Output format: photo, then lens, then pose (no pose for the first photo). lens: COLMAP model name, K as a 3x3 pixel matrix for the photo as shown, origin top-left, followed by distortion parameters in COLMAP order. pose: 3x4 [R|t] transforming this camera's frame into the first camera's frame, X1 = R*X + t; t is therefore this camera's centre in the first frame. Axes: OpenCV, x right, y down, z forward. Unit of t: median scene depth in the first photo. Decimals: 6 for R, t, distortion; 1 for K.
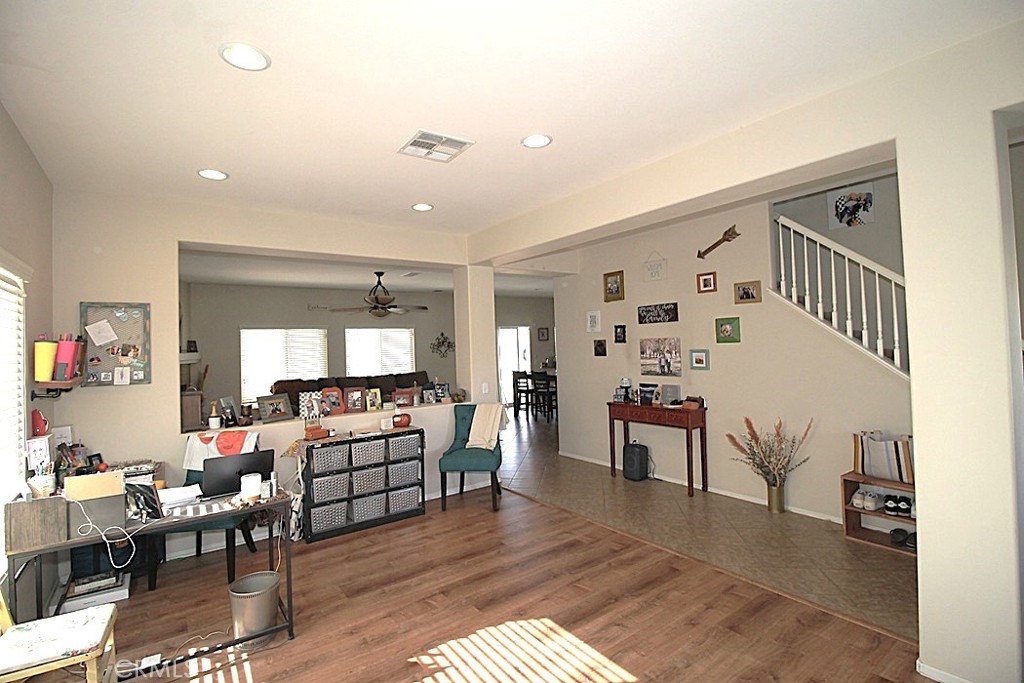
lens RADIAL K [[478.5, 0, 511.7], [0, 478.5, 330.9], [0, 0, 1]] dist [0.001250, -0.012771]
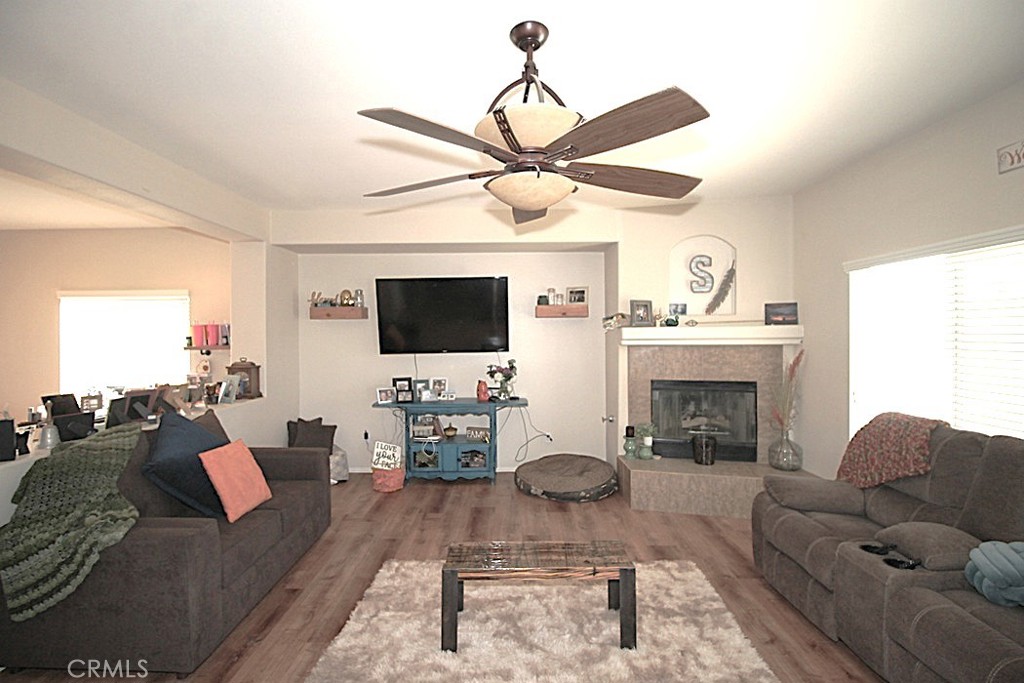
lens RADIAL K [[478.5, 0, 511.7], [0, 478.5, 330.9], [0, 0, 1]] dist [0.001250, -0.012771]
pose [[-0.591274, 0.037782, -0.805585, -0.099580], [0.051555, 0.998630, 0.008997, 0.052796], [0.804821, -0.036212, -0.592411, 1.804669]]
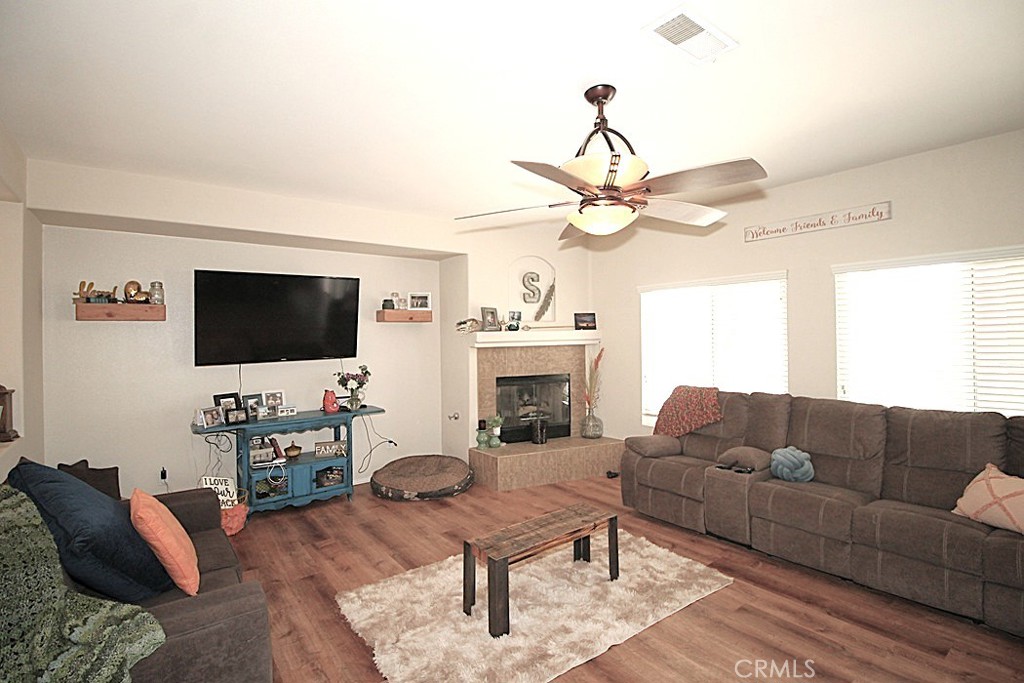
lens RADIAL K [[478.5, 0, 511.7], [0, 478.5, 330.9], [0, 0, 1]] dist [0.001250, -0.012771]
pose [[0.024347, 0.027575, -0.999323, 0.062914], [0.041944, 0.998711, 0.028580, 0.037207], [0.998823, -0.042611, 0.023159, 1.469588]]
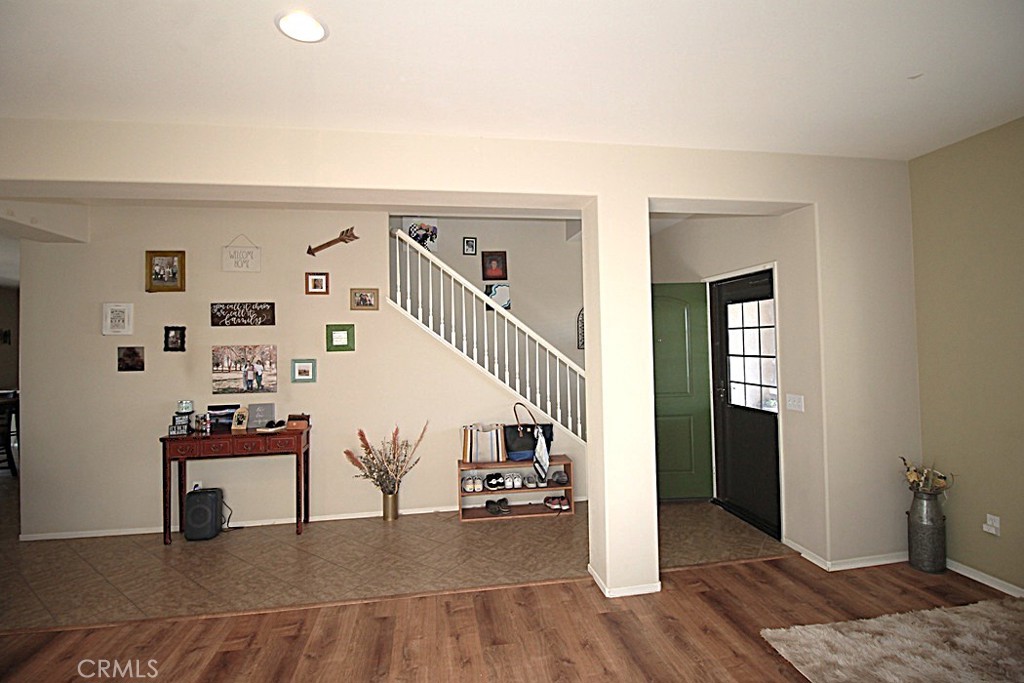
lens RADIAL K [[478.5, 0, 511.7], [0, 478.5, 330.9], [0, 0, 1]] dist [0.001250, -0.012771]
pose [[0.448232, 0.045121, 0.892778, -0.219229], [-0.020941, 0.998981, -0.039975, 0.014903], [-0.893672, -0.000777, 0.448720, 0.280536]]
